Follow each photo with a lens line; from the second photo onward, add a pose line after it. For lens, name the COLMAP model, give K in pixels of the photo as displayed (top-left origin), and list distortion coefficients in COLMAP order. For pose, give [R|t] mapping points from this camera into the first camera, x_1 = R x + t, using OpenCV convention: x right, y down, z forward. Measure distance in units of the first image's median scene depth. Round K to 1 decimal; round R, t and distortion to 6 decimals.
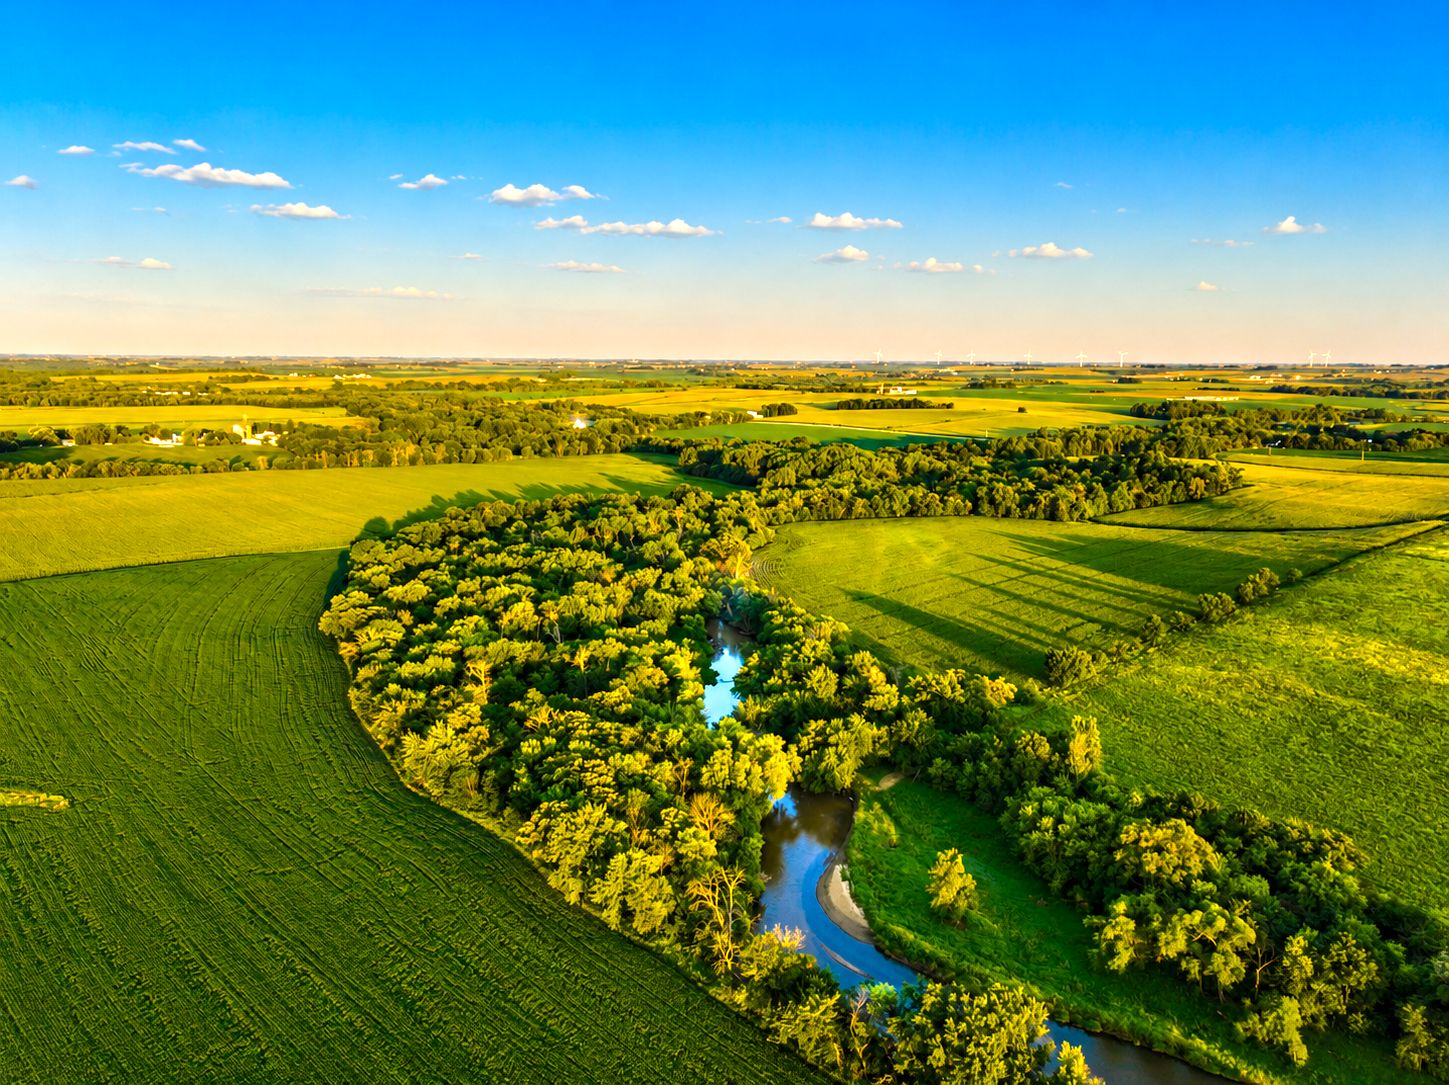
lens RADIAL K [[1084.2, 0, 720.9], [0, 1084.2, 533.6], [0, 0, 1]] dist [0.004821, -0.002193]
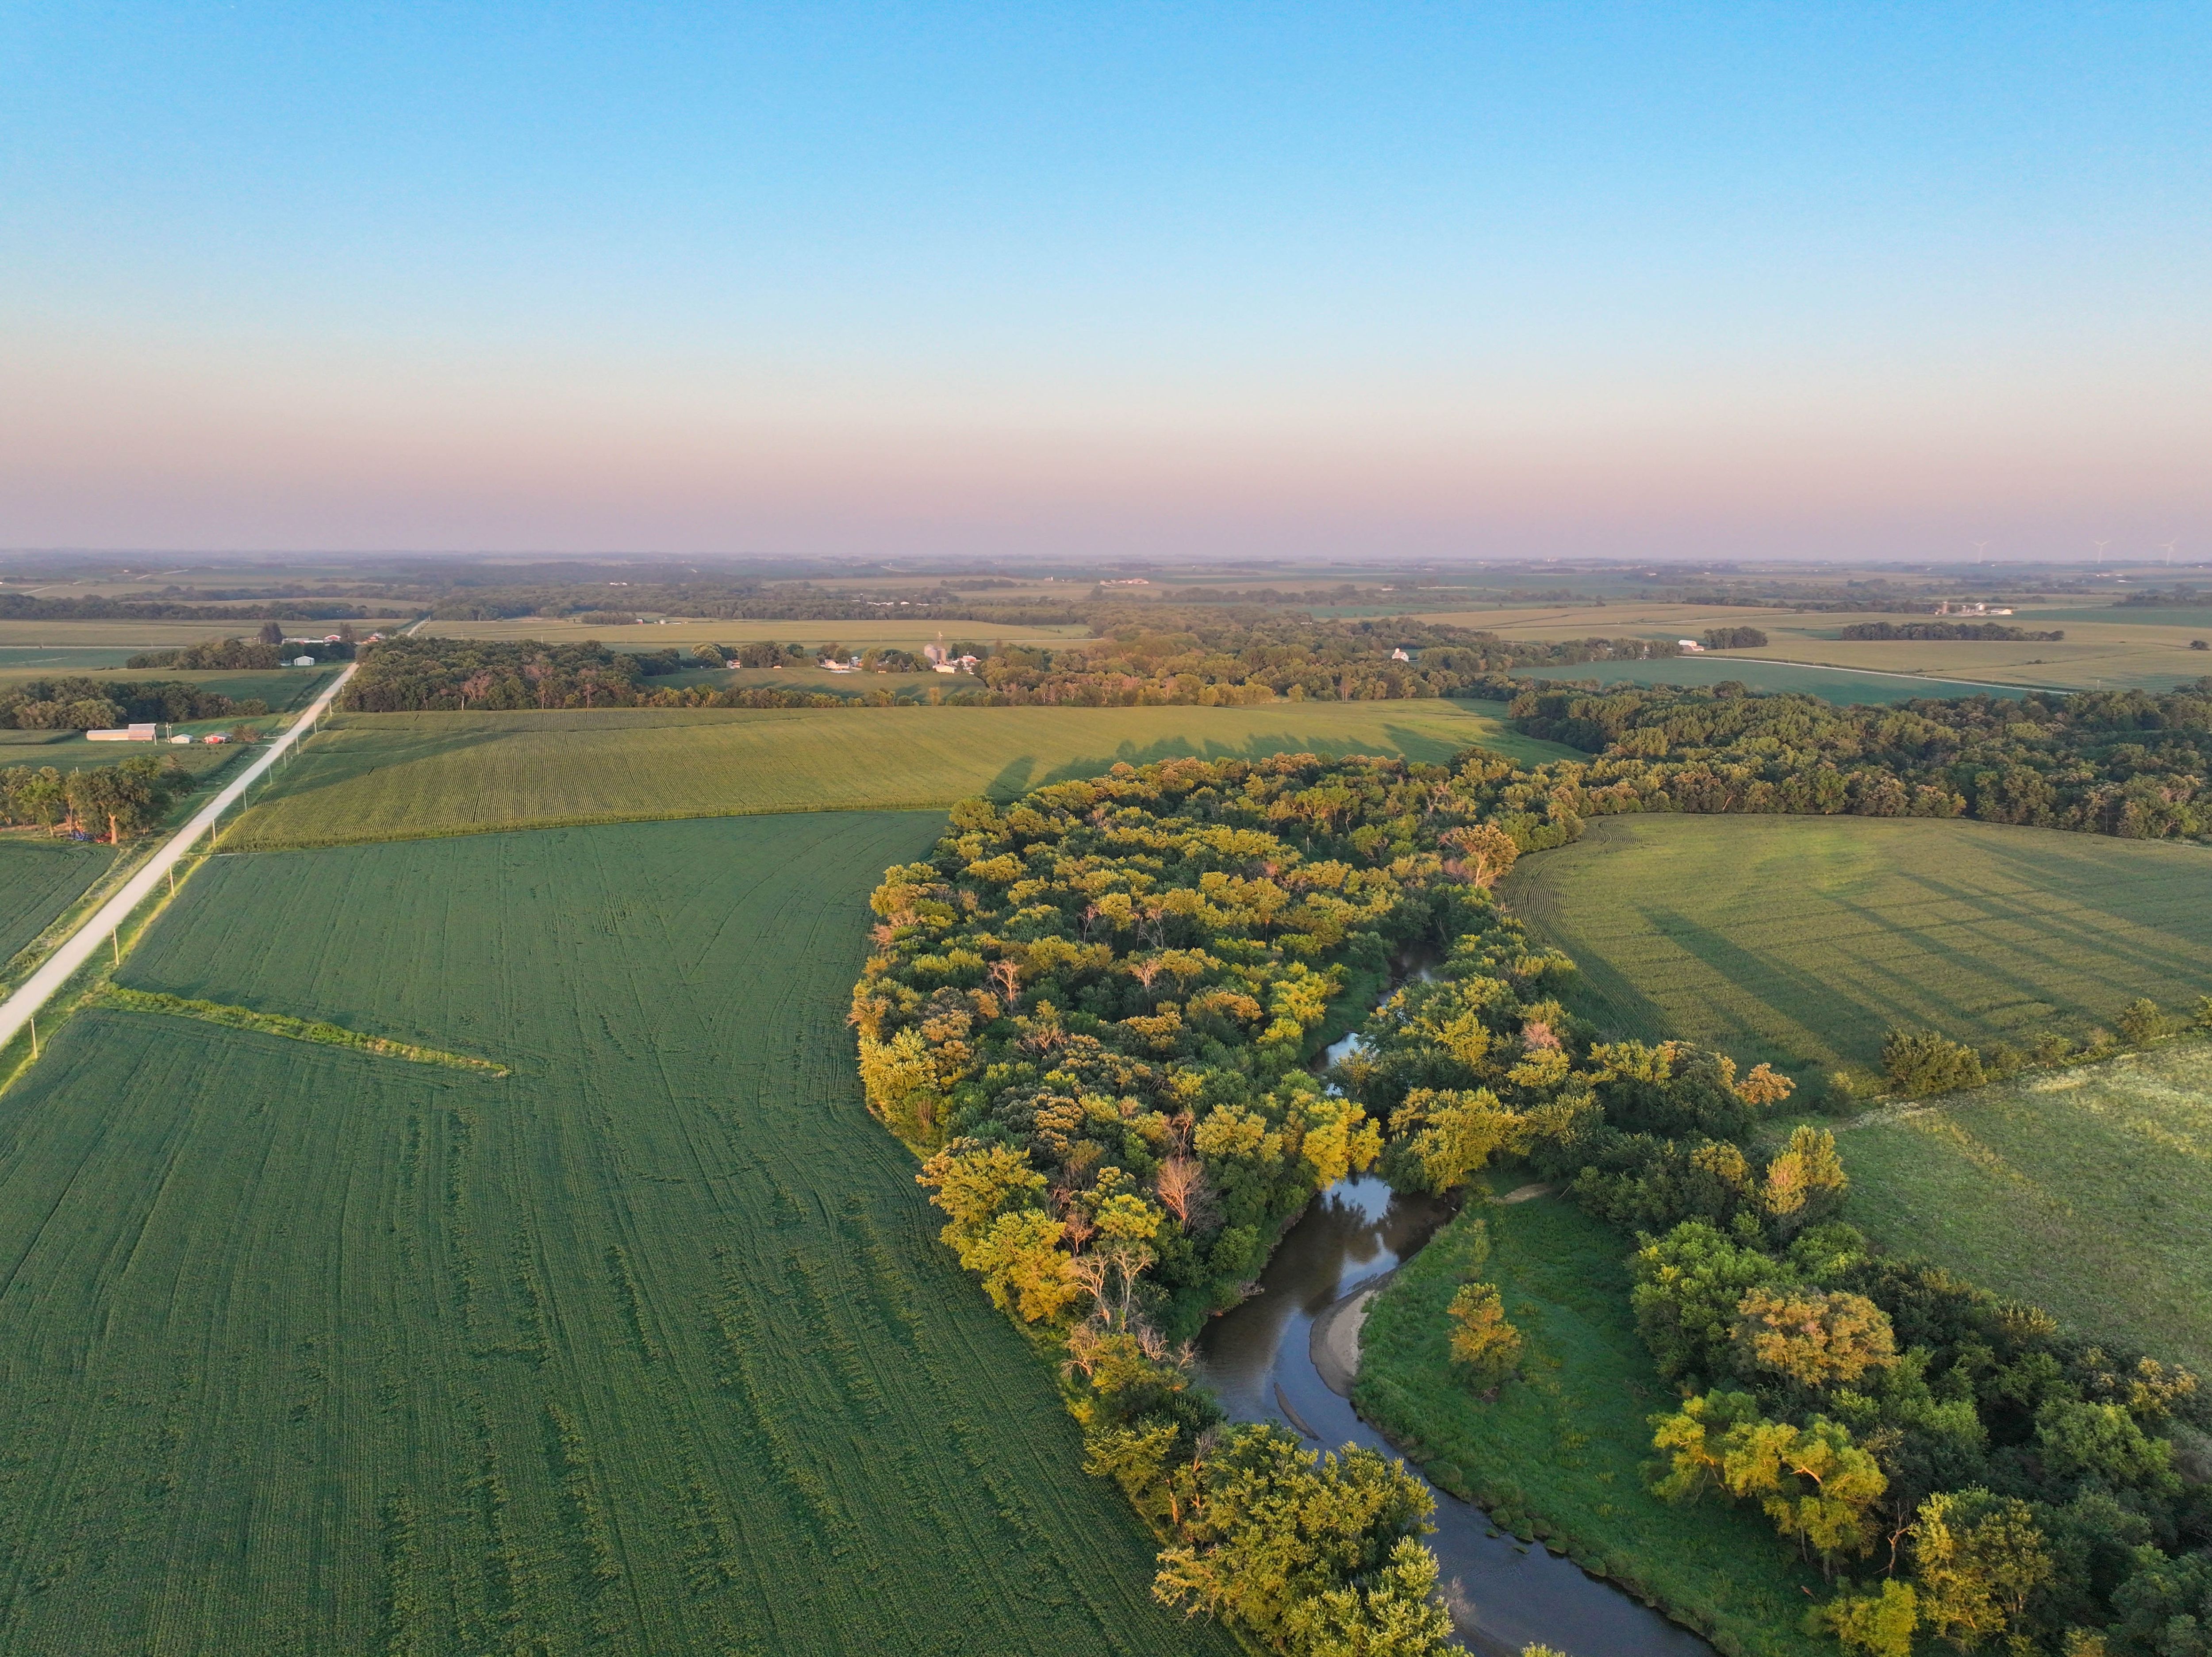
lens RADIAL K [[1654.9, 0, 1100.5], [0, 1654.9, 814.9], [0, 0, 1]] dist [0.004821, -0.002193]
pose [[0.924560, 0.056780, -0.376781, 0.137179], [-0.058818, 0.998250, 0.006103, 0.003538], [0.376469, 0.016519, 0.926282, -0.016695]]
